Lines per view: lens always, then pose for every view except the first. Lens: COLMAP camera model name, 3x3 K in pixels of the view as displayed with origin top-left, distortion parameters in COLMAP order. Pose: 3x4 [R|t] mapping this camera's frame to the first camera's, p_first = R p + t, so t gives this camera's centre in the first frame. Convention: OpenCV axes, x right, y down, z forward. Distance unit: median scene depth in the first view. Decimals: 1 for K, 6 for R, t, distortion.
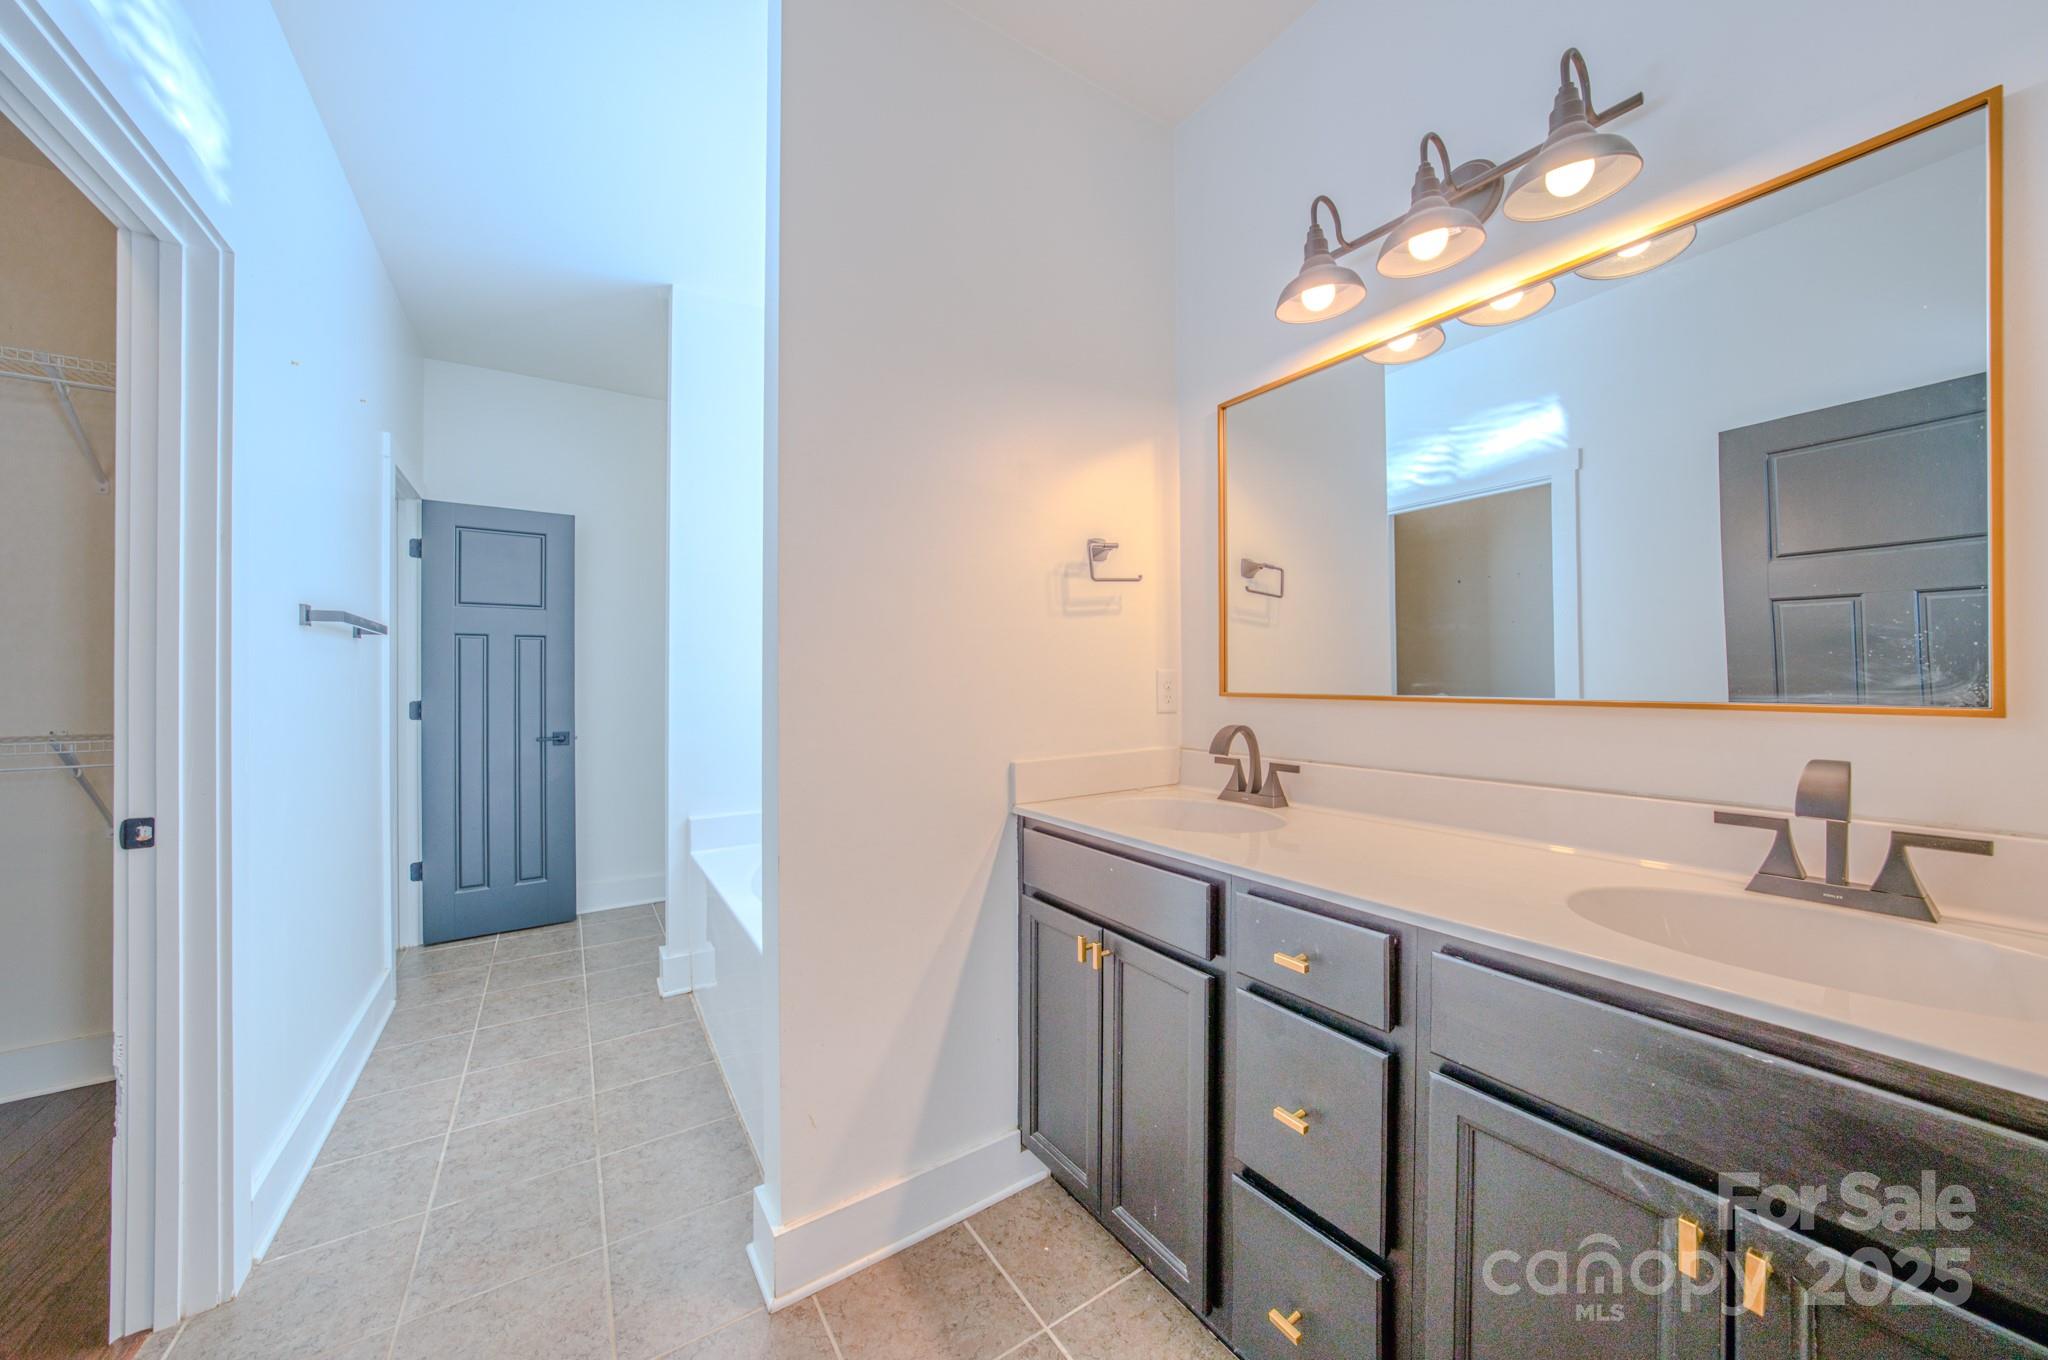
lens RADIAL K [[692.5, 0, 1024.0], [0, 692.5, 680.0], [0, 0, 1]] dist [-0.025993, 0.000098]
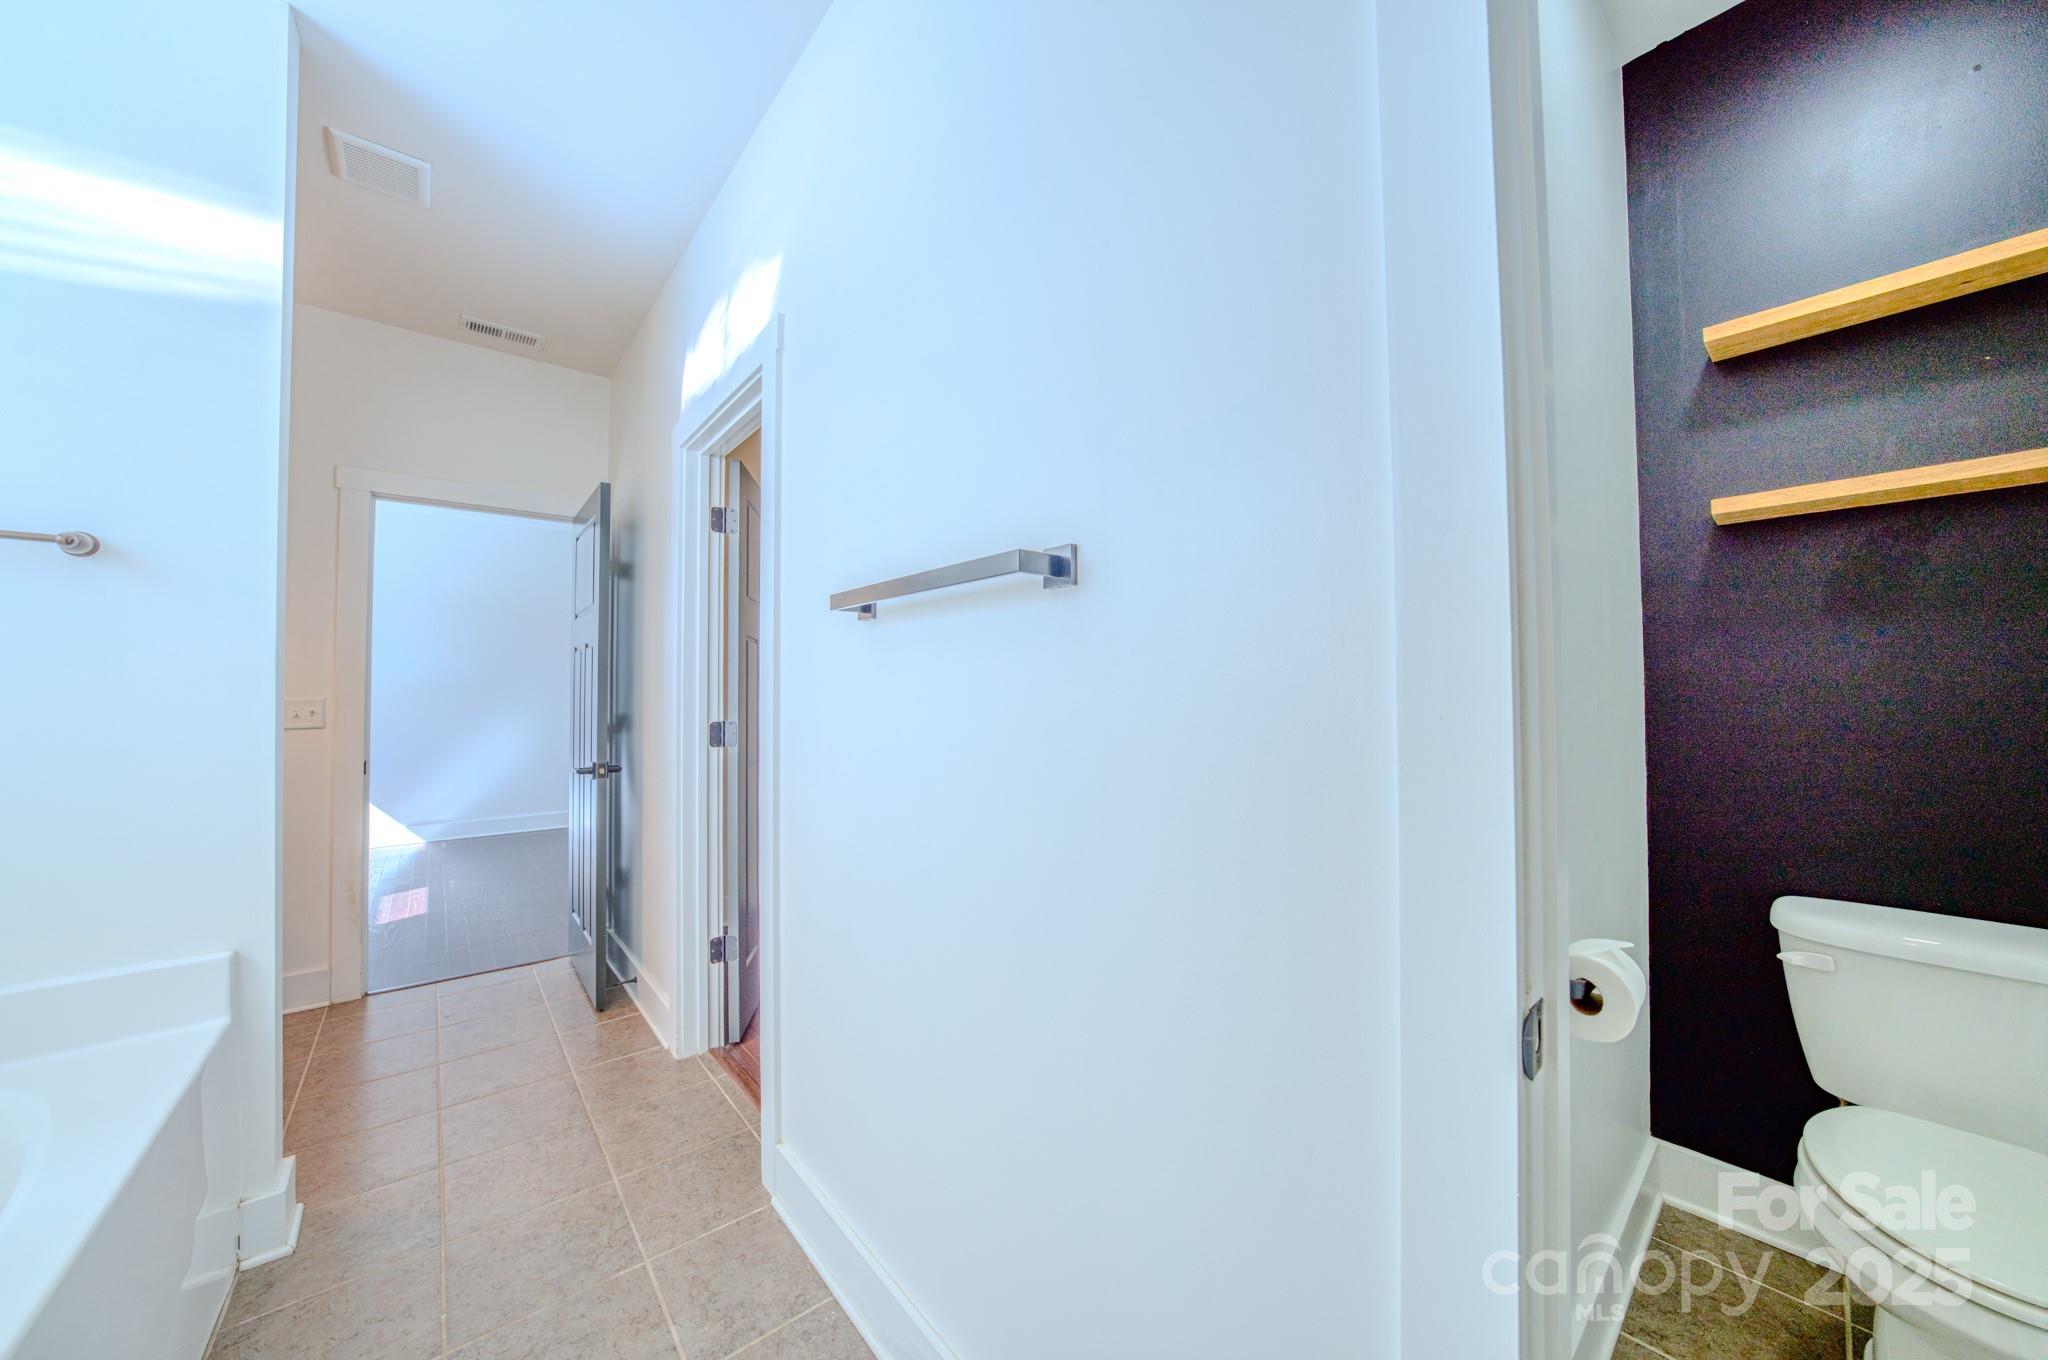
lens RADIAL K [[692.5, 0, 1024.0], [0, 692.5, 680.0], [0, 0, 1]] dist [-0.025993, 0.000098]
pose [[-0.992372, 0.002569, -0.123251, -1.259529], [0.004842, 0.999824, -0.018142, -0.003234], [0.123182, -0.018600, -0.992210, 1.949197]]
